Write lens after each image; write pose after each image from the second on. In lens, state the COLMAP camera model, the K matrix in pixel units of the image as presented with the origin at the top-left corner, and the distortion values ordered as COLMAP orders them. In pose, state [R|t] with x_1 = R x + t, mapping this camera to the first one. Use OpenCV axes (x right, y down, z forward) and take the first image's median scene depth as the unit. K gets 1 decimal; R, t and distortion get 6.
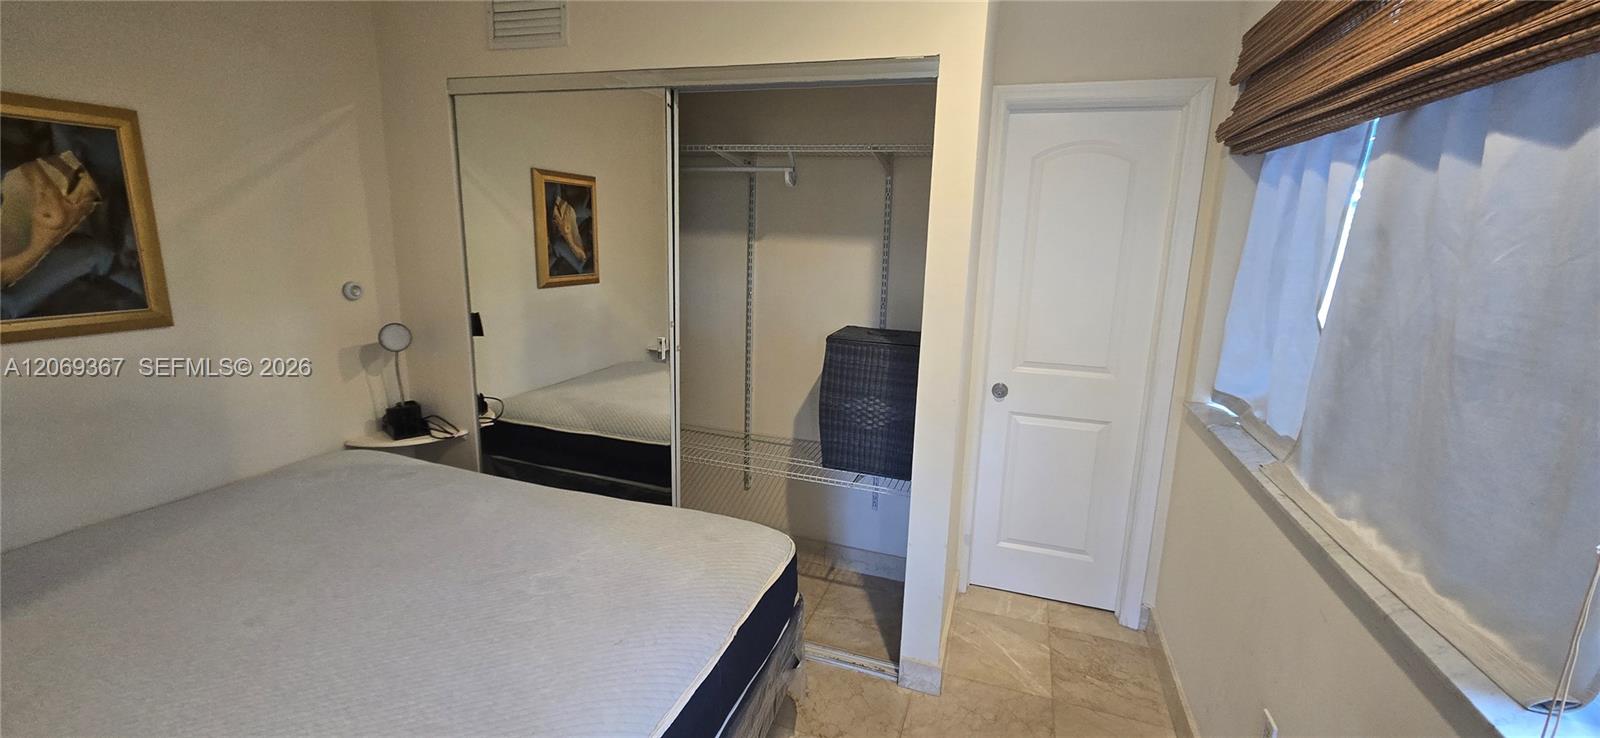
lens RADIAL K [[653.4, 0, 793.3], [0, 653.4, 368.2], [0, 0, 1]] dist [0.002136, 0.001541]
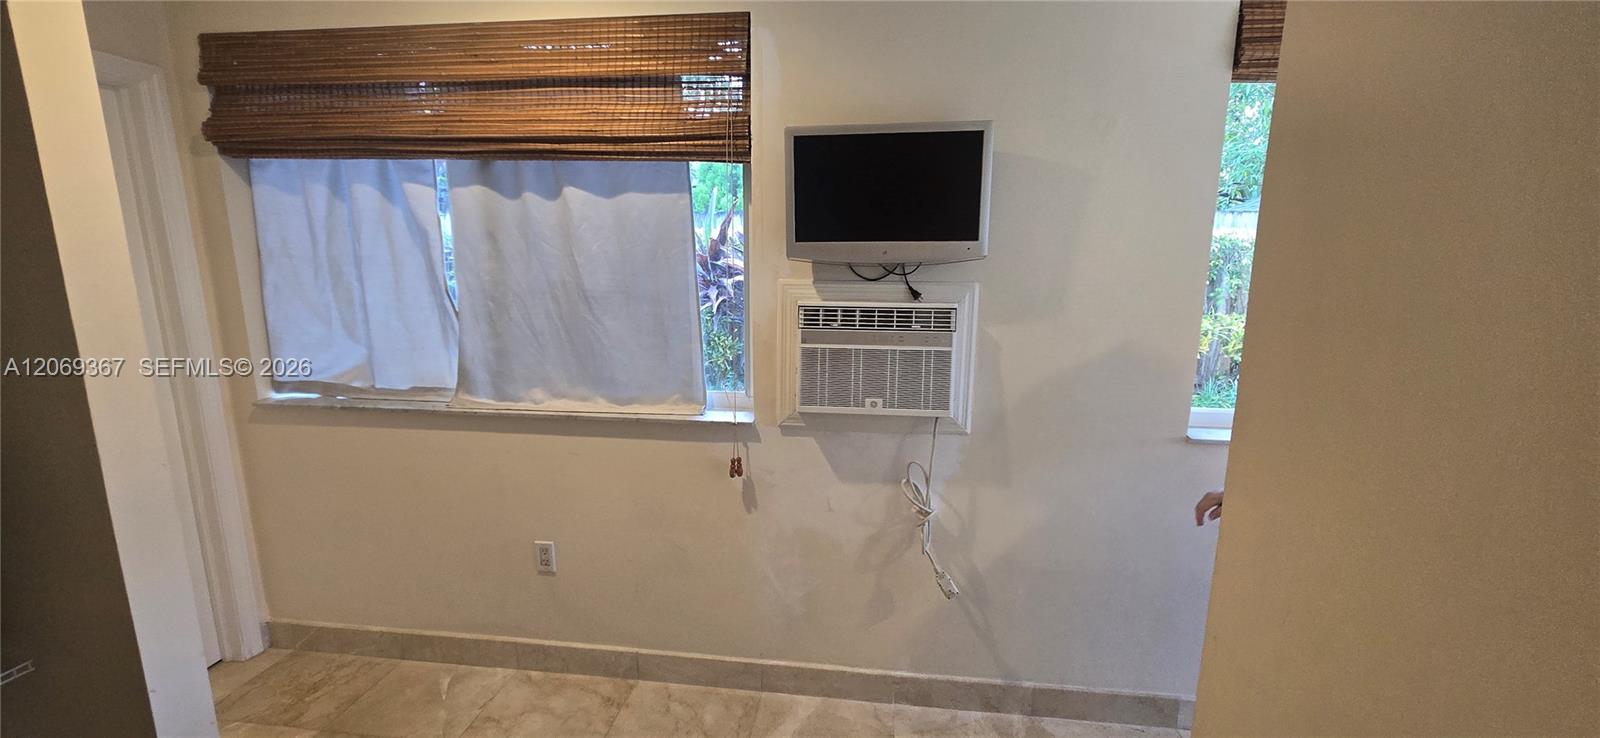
lens RADIAL K [[653.4, 0, 793.3], [0, 653.4, 368.2], [0, 0, 1]] dist [0.002136, 0.001541]
pose [[-0.199852, -0.210567, 0.956933, -0.509824], [0.192368, 0.949196, 0.249040, -0.088528], [-0.960757, 0.233854, -0.149193, 0.350009]]
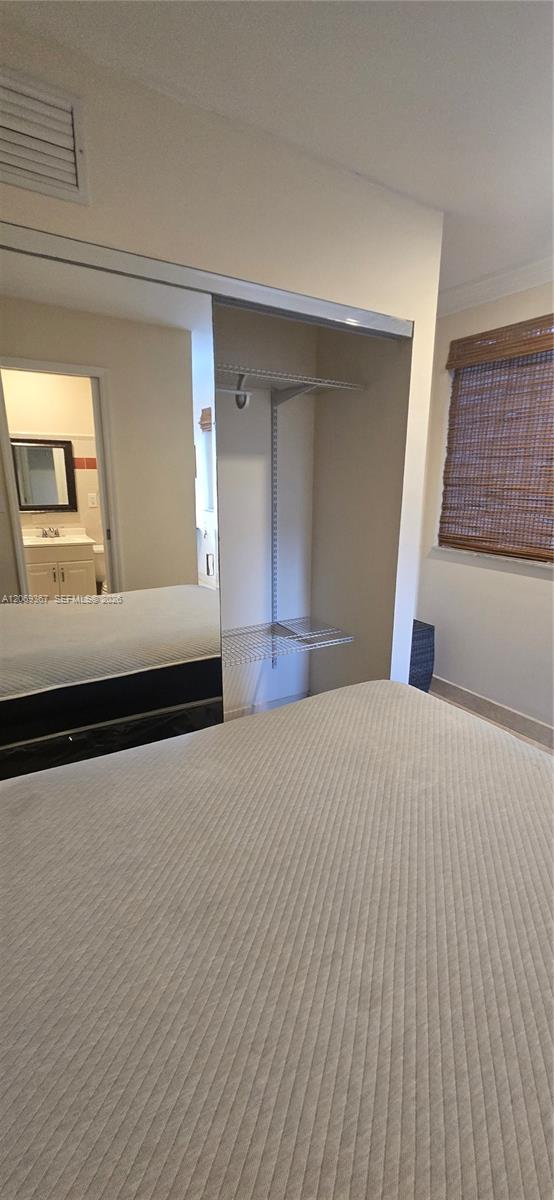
lens RADIAL K [[490.0, 0, 278.4], [0, 490.0, 596.2], [0, 0, 1]] dist [0.002136, 0.001541]
pose [[0.637525, -0.210422, 0.741137, -0.717043], [0.168180, 0.976789, 0.132659, -0.066847], [-0.751849, 0.040070, 0.658117, 0.433742]]
